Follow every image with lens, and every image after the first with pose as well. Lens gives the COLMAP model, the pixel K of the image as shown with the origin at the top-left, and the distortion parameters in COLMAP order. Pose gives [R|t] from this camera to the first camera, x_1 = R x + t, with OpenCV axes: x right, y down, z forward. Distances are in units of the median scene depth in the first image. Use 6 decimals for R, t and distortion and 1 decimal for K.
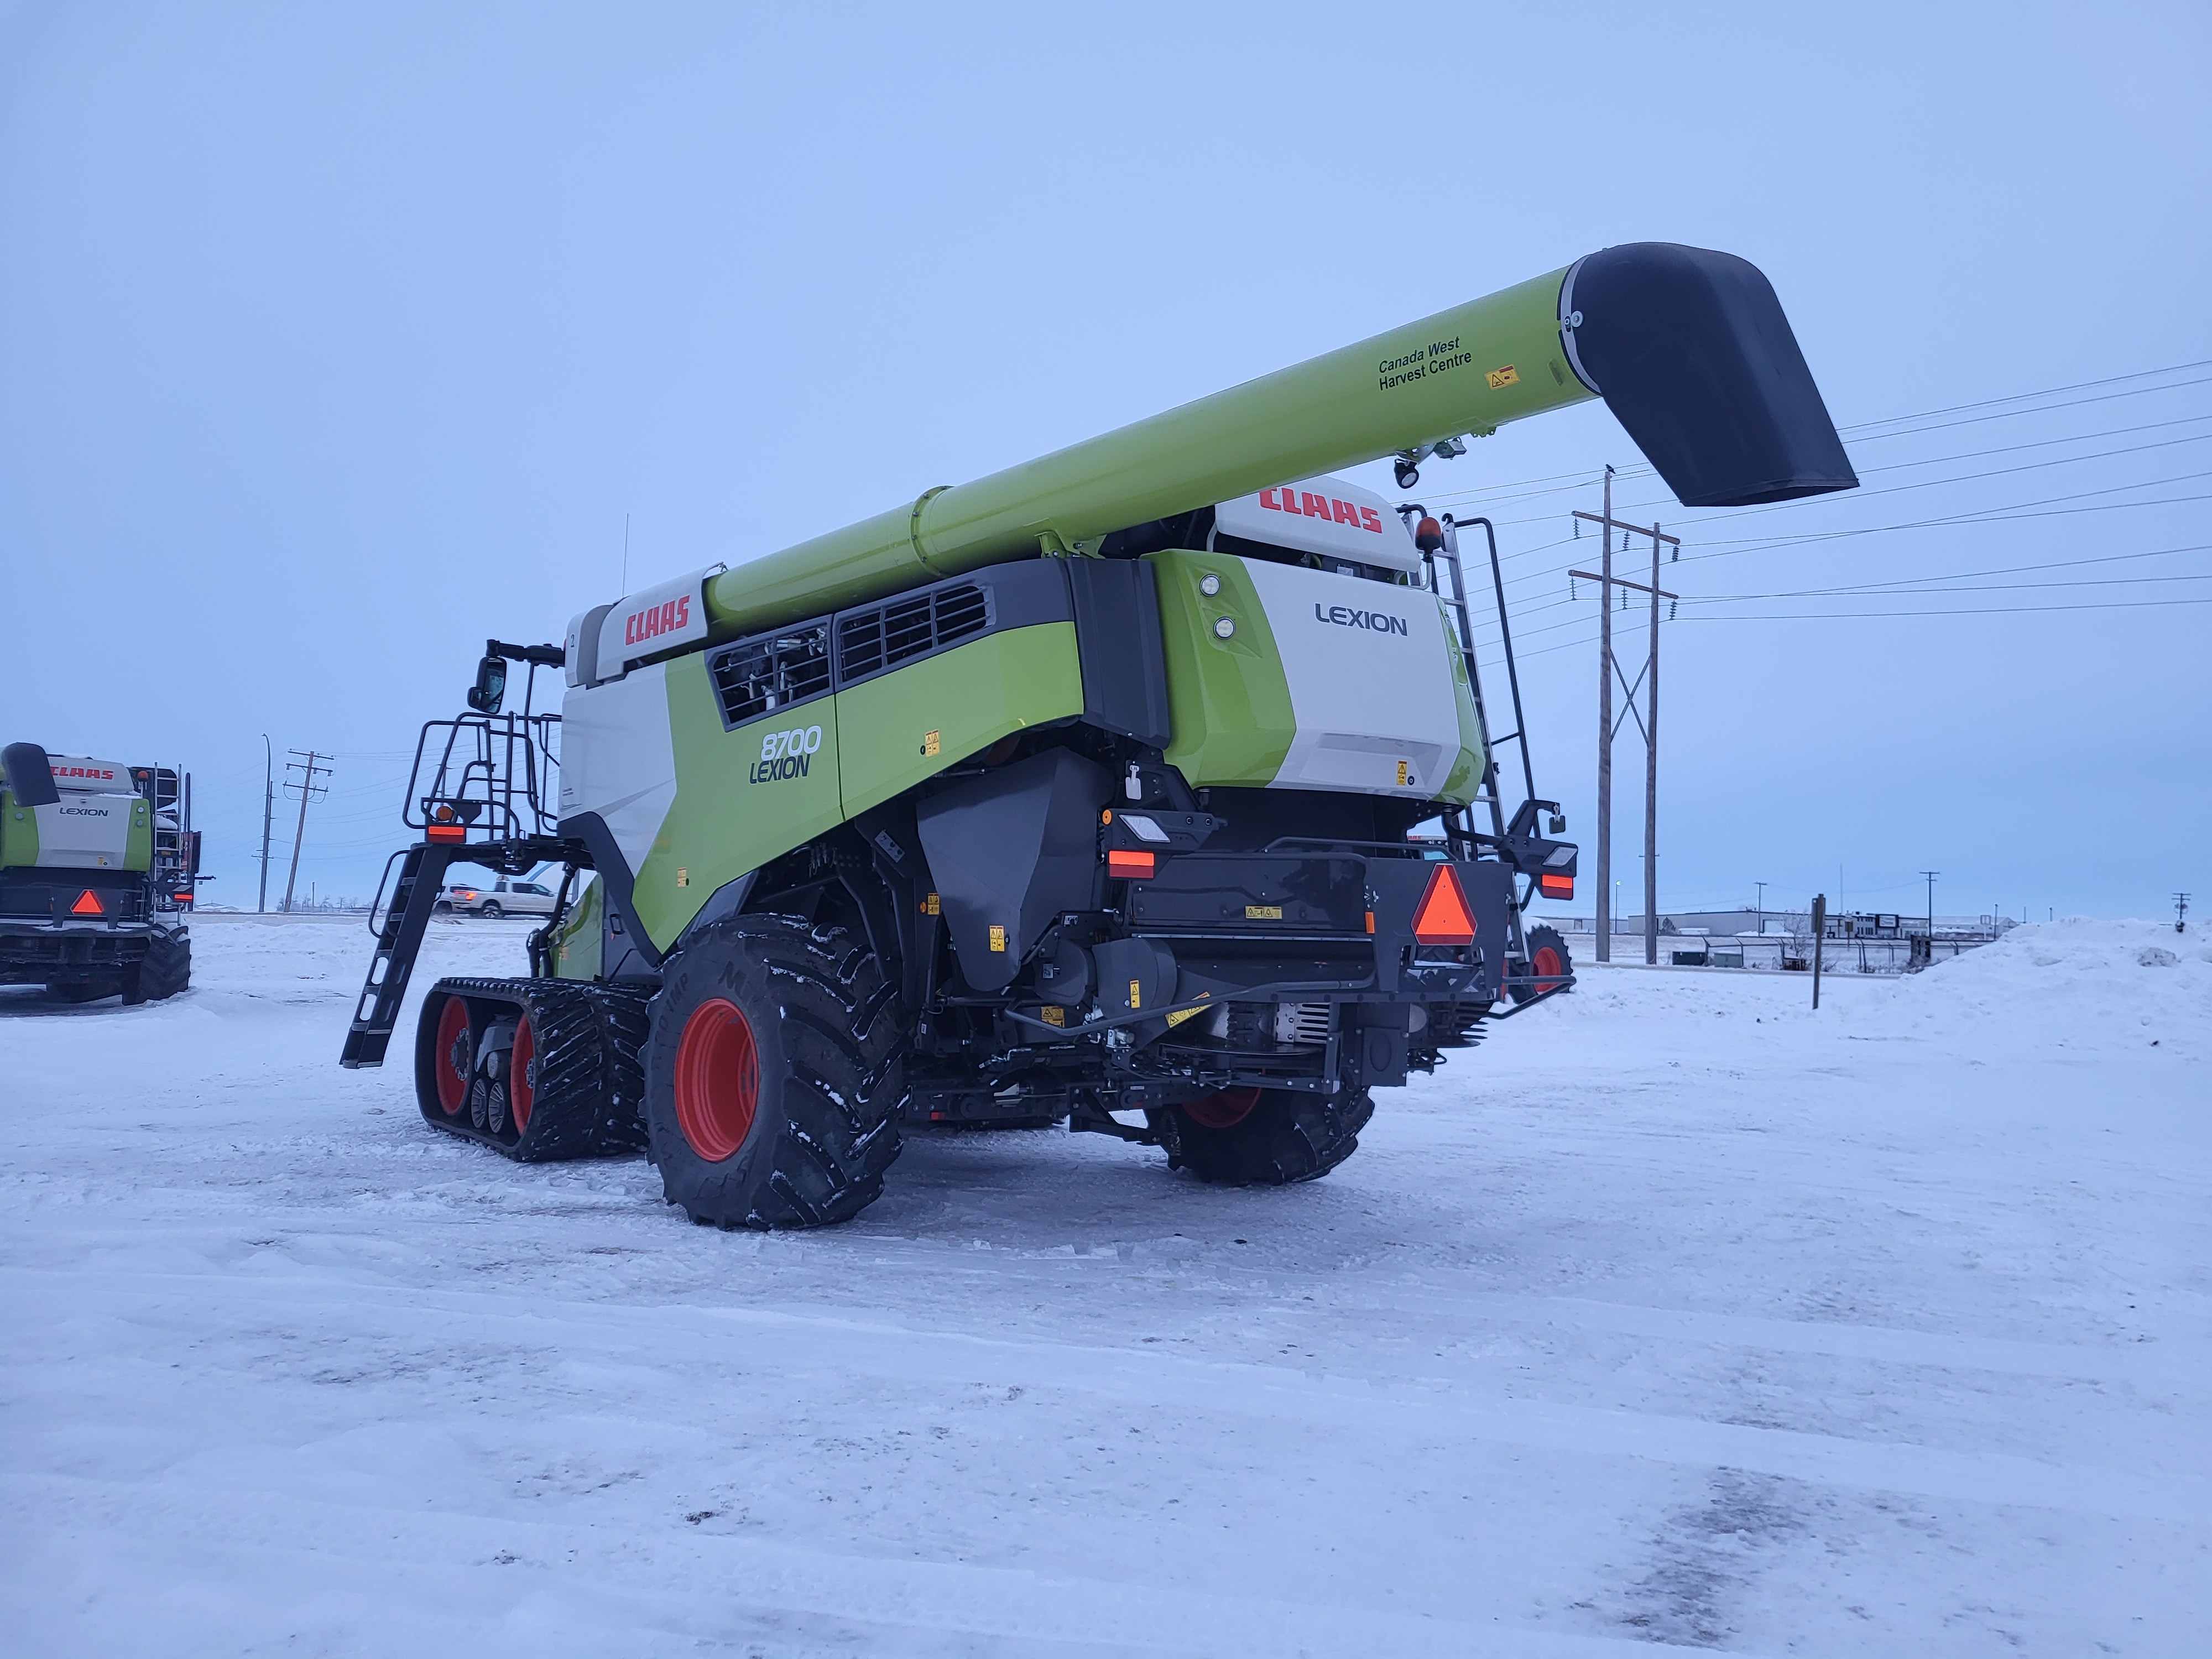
lens RADIAL K [[1678.2, 0, 1107.1], [0, 1678.2, 836.9], [0, 0, 1]] dist [0.052221, -0.002895]
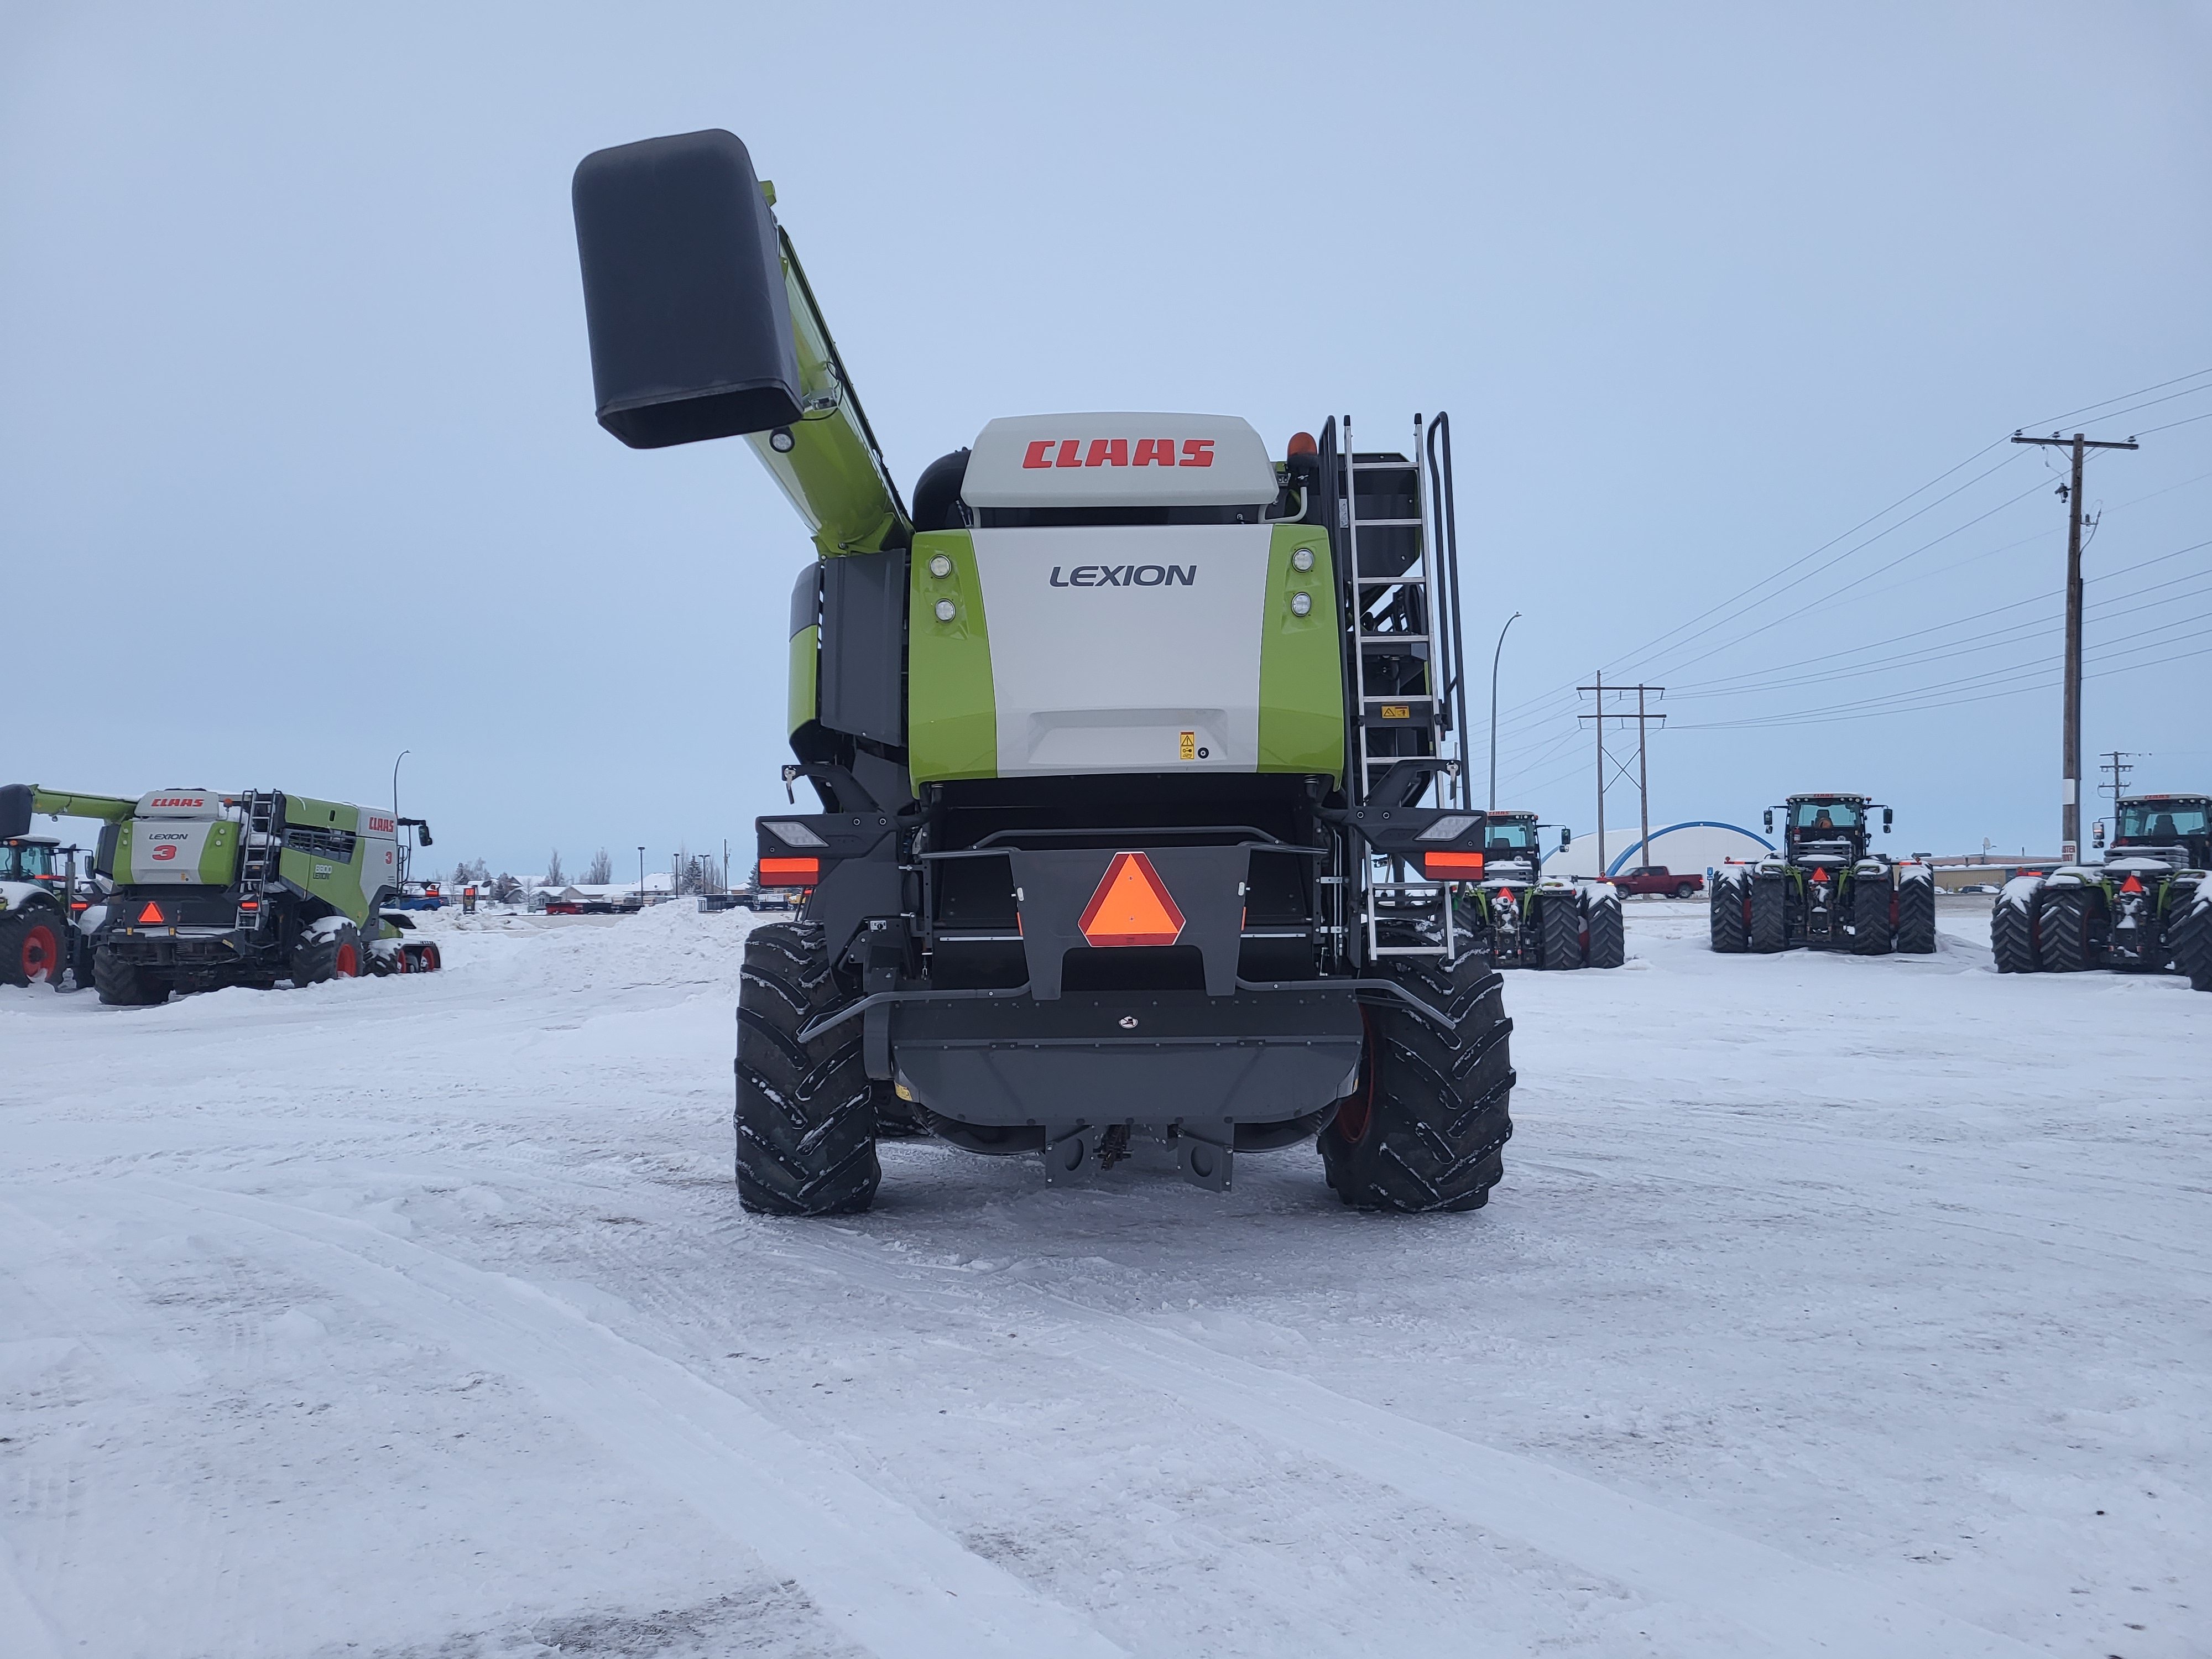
lens RADIAL K [[1670.1, 0, 1107.0], [0, 1670.1, 856.8], [0, 0, 1]] dist [0.053732, -0.004877]
pose [[0.798723, -0.045356, -0.599987, 0.657762], [0.059968, 0.998191, 0.004374, 0.012837], [0.598703, -0.039474, 0.799998, 0.288802]]
